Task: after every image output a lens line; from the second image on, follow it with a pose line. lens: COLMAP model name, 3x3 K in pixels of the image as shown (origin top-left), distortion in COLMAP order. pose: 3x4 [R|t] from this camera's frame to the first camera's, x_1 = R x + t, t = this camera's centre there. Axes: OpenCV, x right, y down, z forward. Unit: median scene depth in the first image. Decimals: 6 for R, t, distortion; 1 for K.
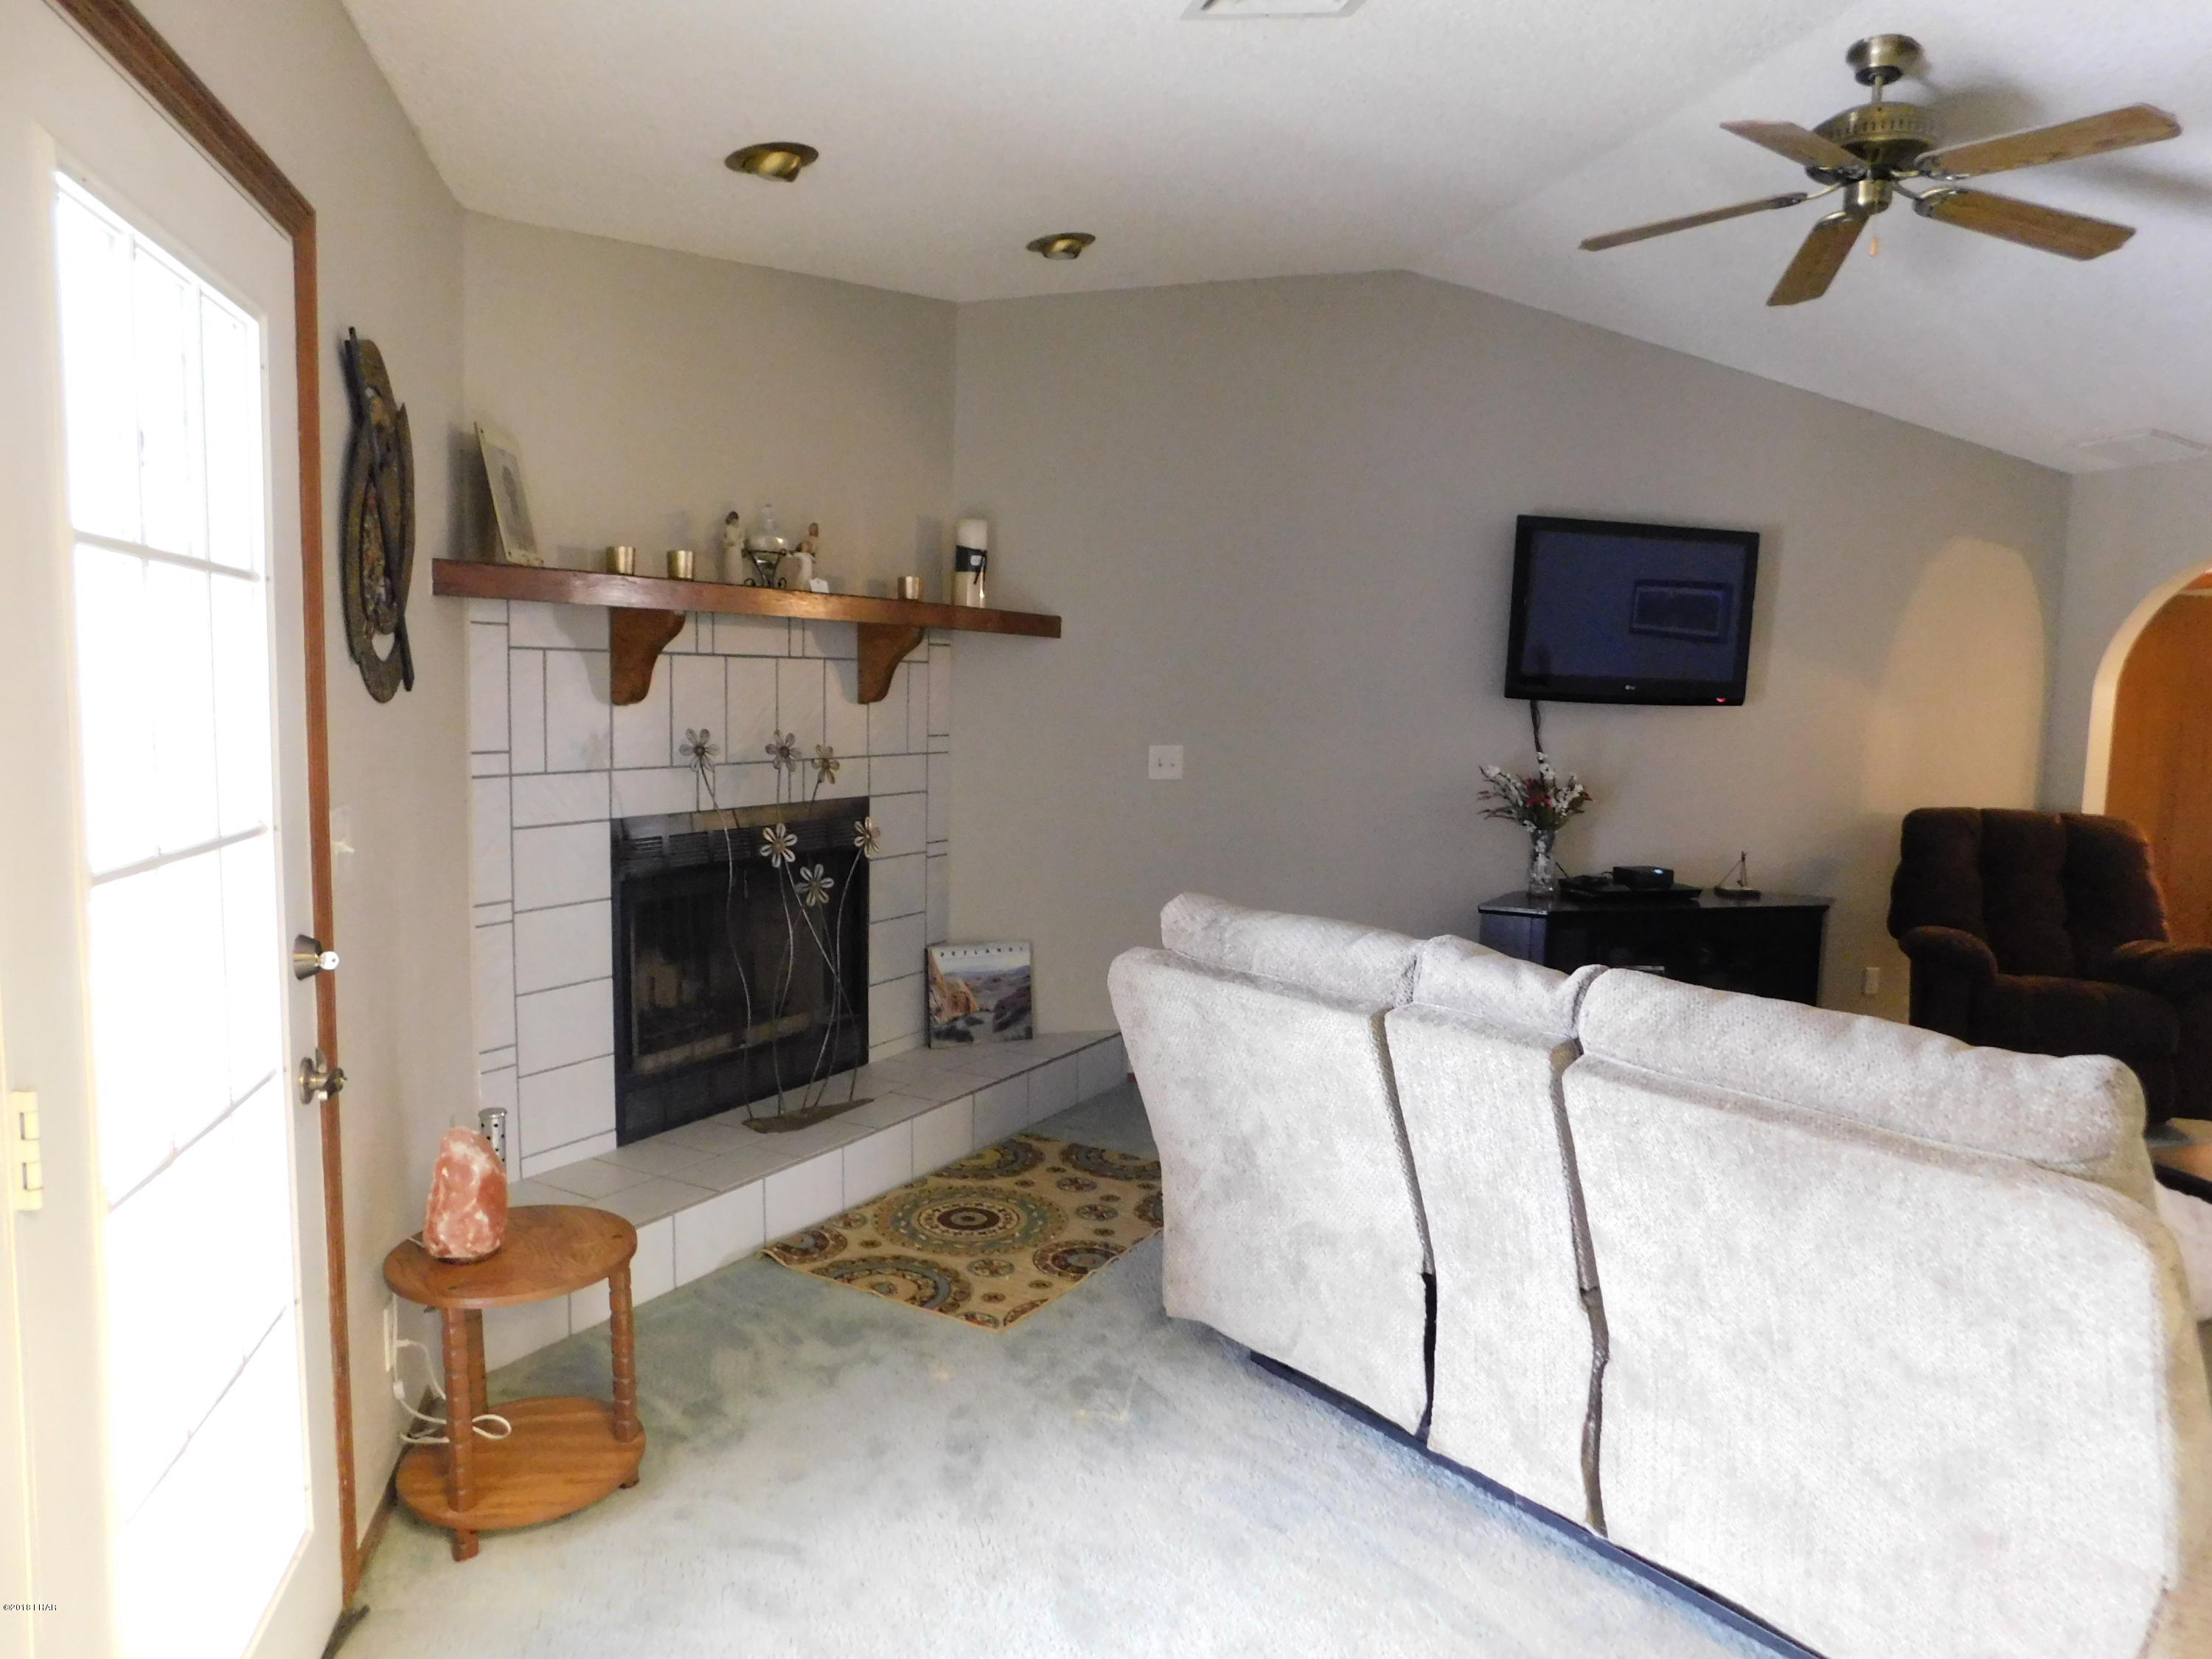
lens RADIAL K [[1462.4, 0, 1120.5], [0, 1462.4, 848.0], [0, 0, 1]] dist [-0.068757, 0.053891]
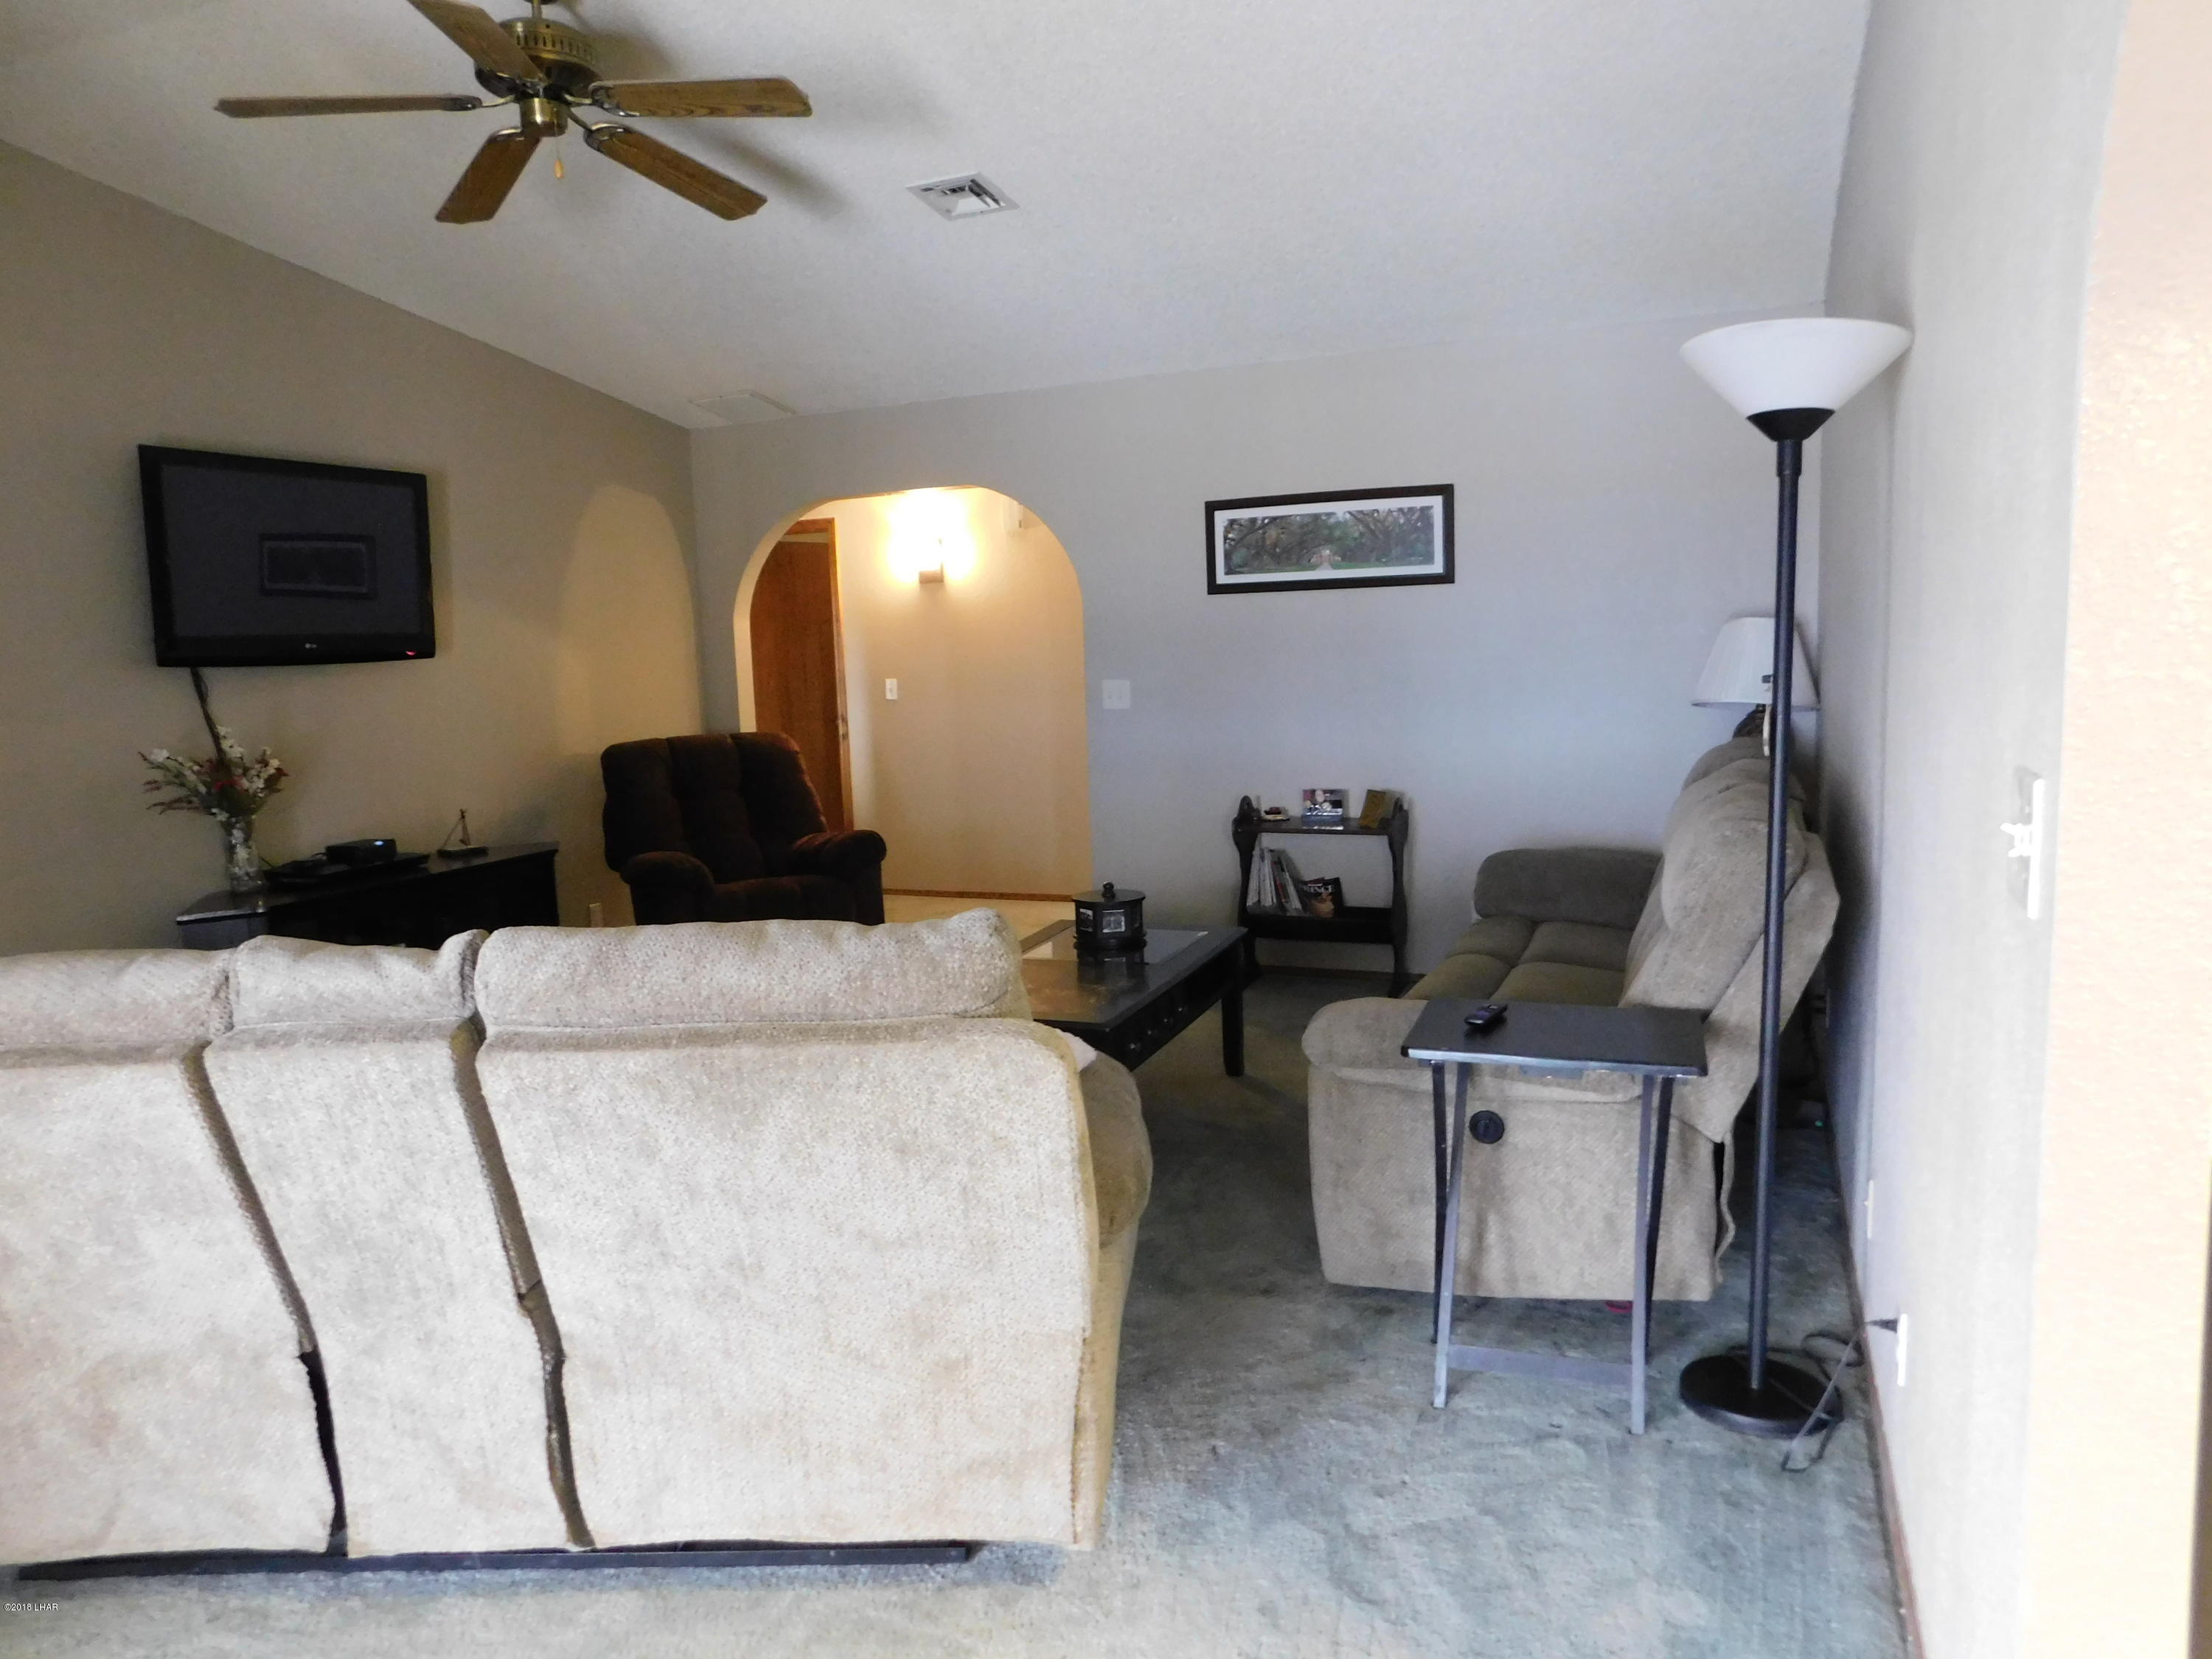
lens RADIAL K [[1462.4, 0, 1122.5], [0, 1462.4, 833.8], [0, 0, 1]] dist [-0.068757, 0.053891]
pose [[0.623764, -0.154814, 0.766128, -0.072963], [0.143868, 0.986181, 0.082146, 0.007121], [-0.768258, 0.058982, 0.637417, 0.123530]]
